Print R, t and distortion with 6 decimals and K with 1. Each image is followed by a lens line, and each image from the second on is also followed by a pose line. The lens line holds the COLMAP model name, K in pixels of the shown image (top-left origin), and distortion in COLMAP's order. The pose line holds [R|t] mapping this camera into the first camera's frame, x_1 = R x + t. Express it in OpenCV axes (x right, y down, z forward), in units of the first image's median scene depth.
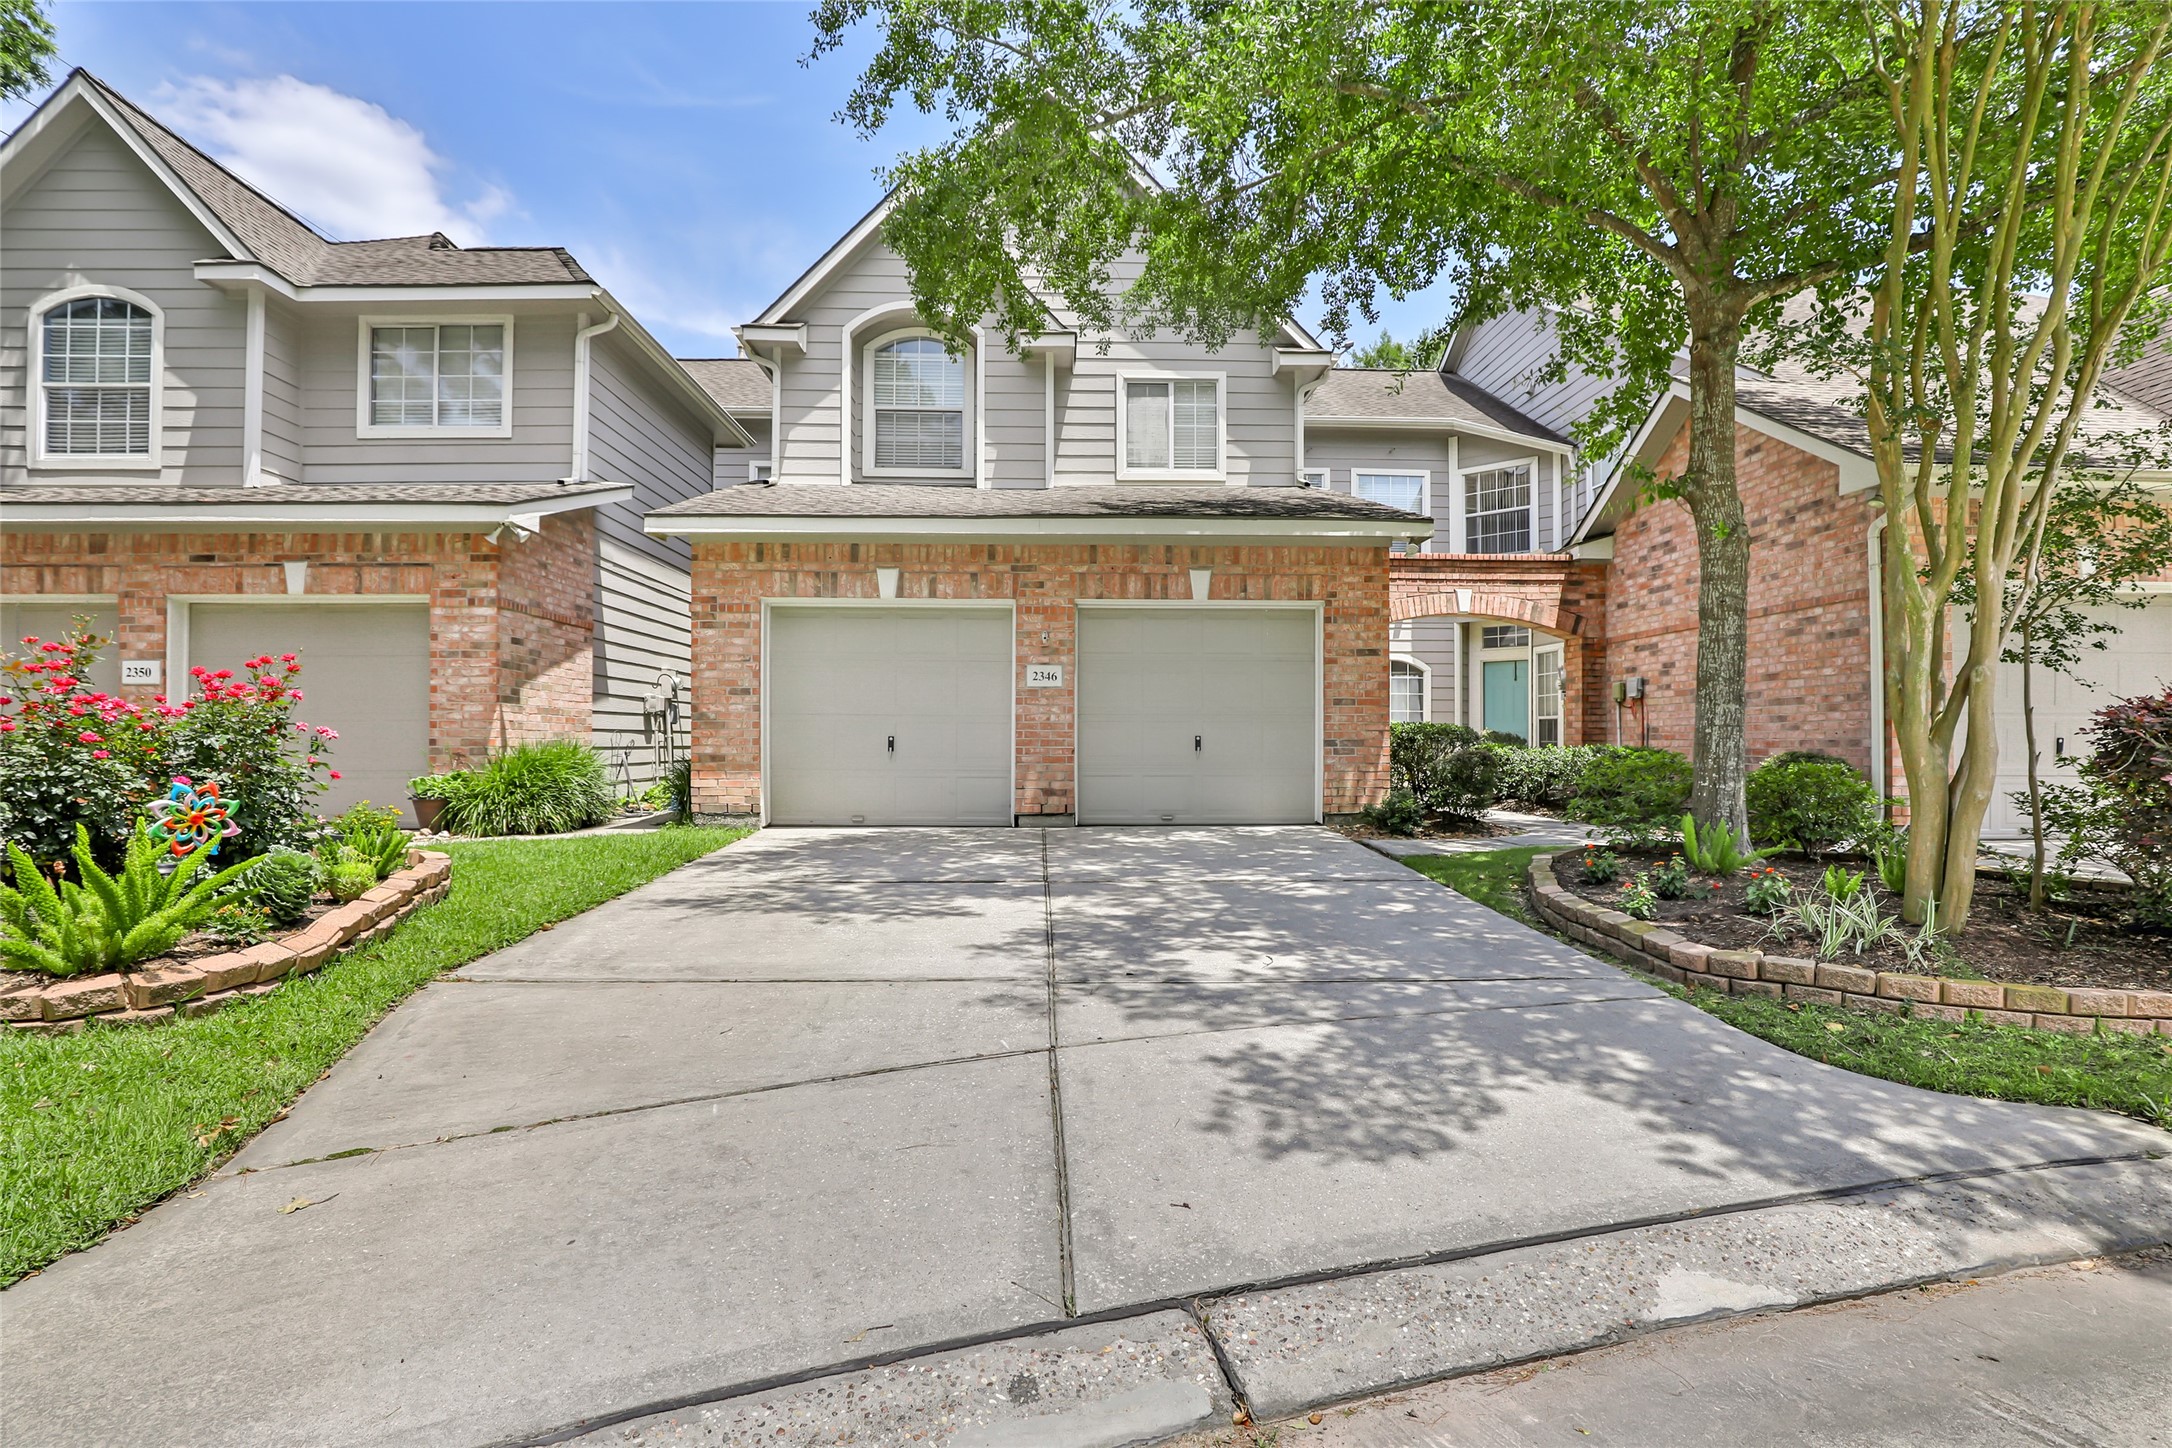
lens RADIAL K [[1094.5, 0, 1086.0], [0, 1094.5, 724.0], [0, 0, 1]] dist [-0.036488, 0.007018]
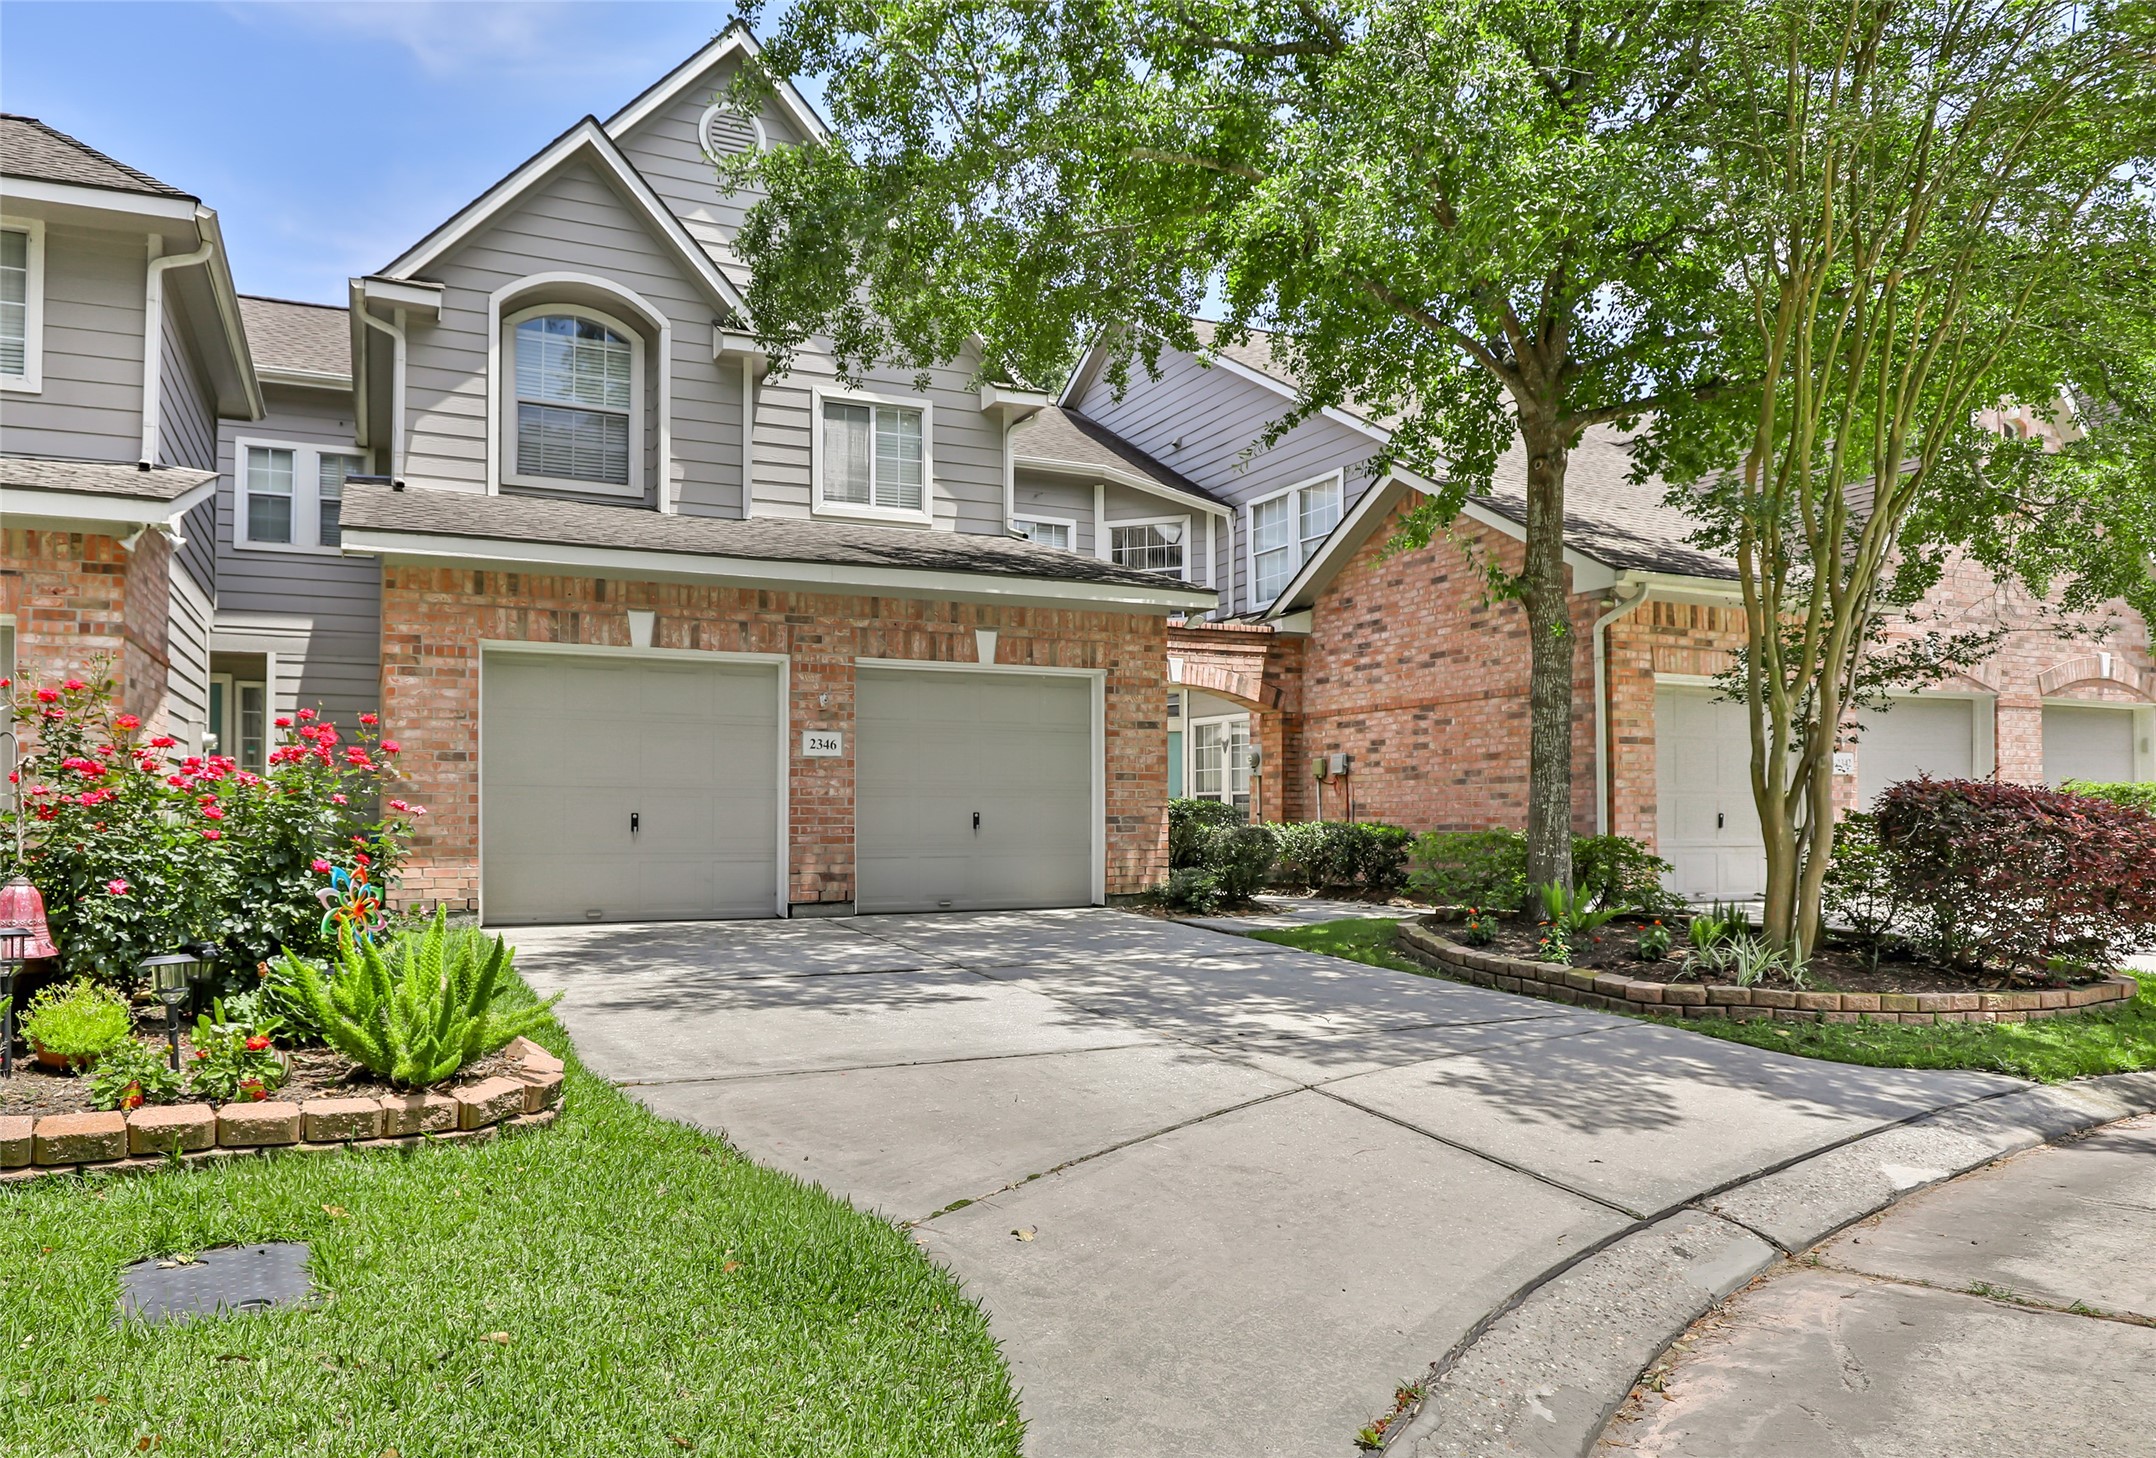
lens RADIAL K [[1313.0, 0, 1106.0], [0, 1313.0, 786.2], [0, 0, 1]] dist [-0.018790, -0.001014]
pose [[0.926169, 0.006586, 0.377052, -0.212604], [-0.002629, 0.999936, -0.011008, 0.000715], [-0.377100, 0.009204, 0.926127, -0.051340]]
